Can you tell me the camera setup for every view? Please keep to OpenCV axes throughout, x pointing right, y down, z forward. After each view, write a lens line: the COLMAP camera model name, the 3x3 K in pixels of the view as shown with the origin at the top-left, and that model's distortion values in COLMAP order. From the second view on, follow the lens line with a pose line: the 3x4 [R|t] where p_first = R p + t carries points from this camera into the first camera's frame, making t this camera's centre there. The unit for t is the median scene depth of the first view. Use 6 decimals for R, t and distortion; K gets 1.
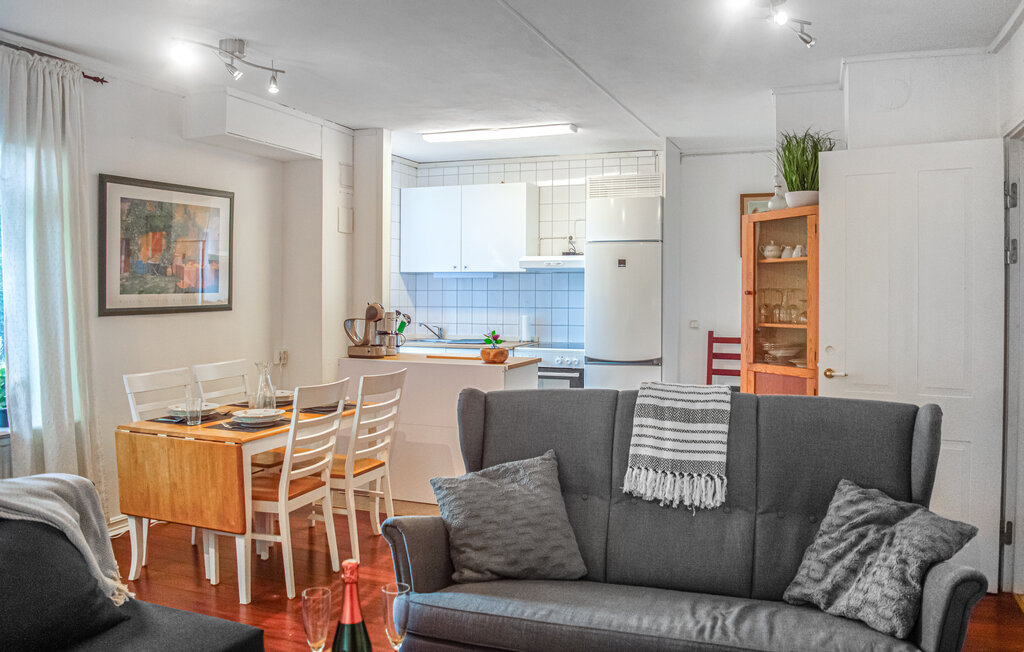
lens RADIAL K [[826.2, 0, 511.1], [0, 826.2, 303.3], [0, 0, 1]] dist [-0.091915, 0.004347]
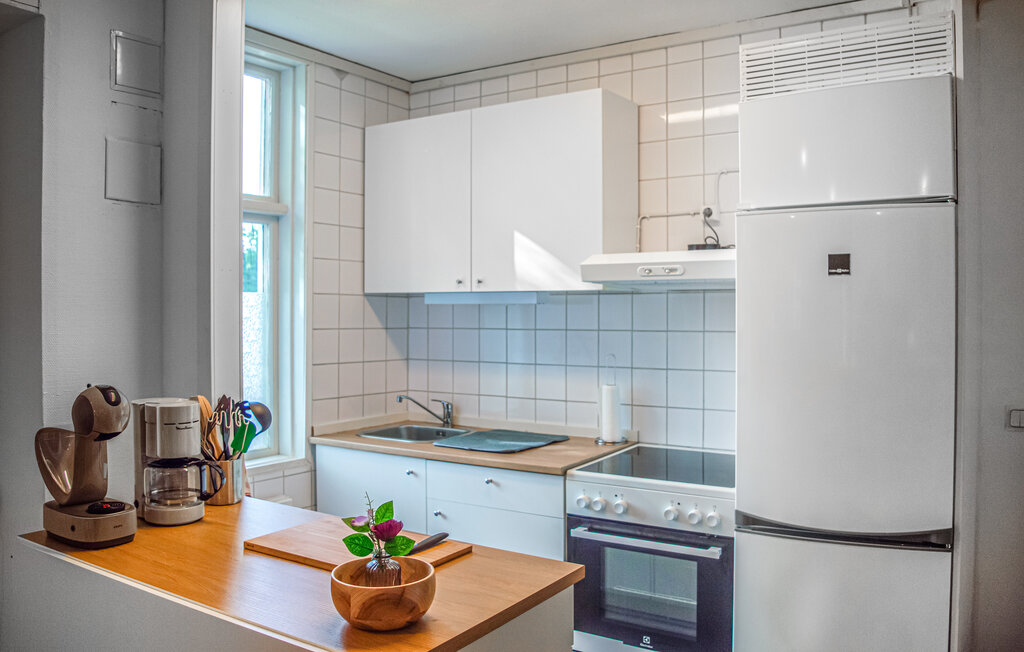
lens RADIAL K [[819.0, 0, 512.0], [0, 819.0, 326.0], [0, 0, 1]] dist [-0.090048, 0.001900]
pose [[0.978777, -0.003020, -0.204906, 0.059800], [0.004782, 0.999956, 0.008106, -0.022818], [0.204873, -0.008914, 0.978748, 0.564413]]
